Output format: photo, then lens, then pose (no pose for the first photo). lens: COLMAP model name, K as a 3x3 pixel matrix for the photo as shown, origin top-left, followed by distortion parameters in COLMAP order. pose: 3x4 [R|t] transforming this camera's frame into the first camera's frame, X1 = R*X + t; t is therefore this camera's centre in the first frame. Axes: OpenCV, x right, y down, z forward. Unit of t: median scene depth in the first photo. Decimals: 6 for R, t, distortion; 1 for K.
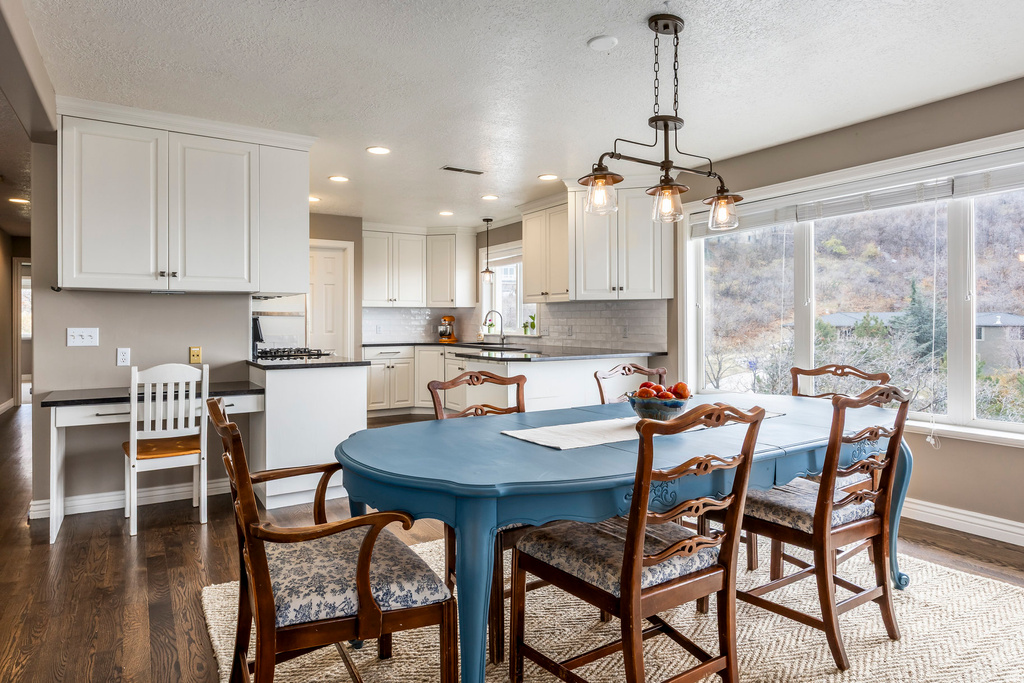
lens RADIAL K [[547.3, 0, 490.7], [0, 547.3, 328.4], [0, 0, 1]] dist [-0.007985, -0.001134]
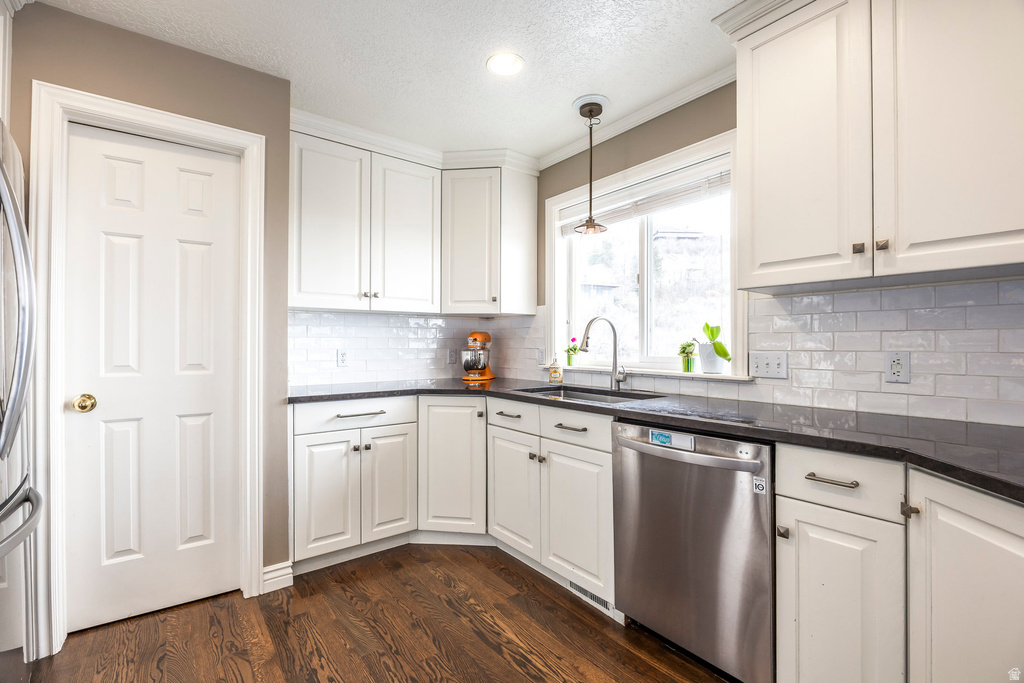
lens RADIAL K [[444.0, 0, 509.4], [0, 444.0, 346.9], [0, 0, 1]] dist [-0.047634, -0.000014]
pose [[0.996068, 0.000648, 0.088587, -0.094398], [0.000141, 0.999960, -0.008899, -0.004686], [-0.088589, 0.008877, 0.996029, 0.616648]]
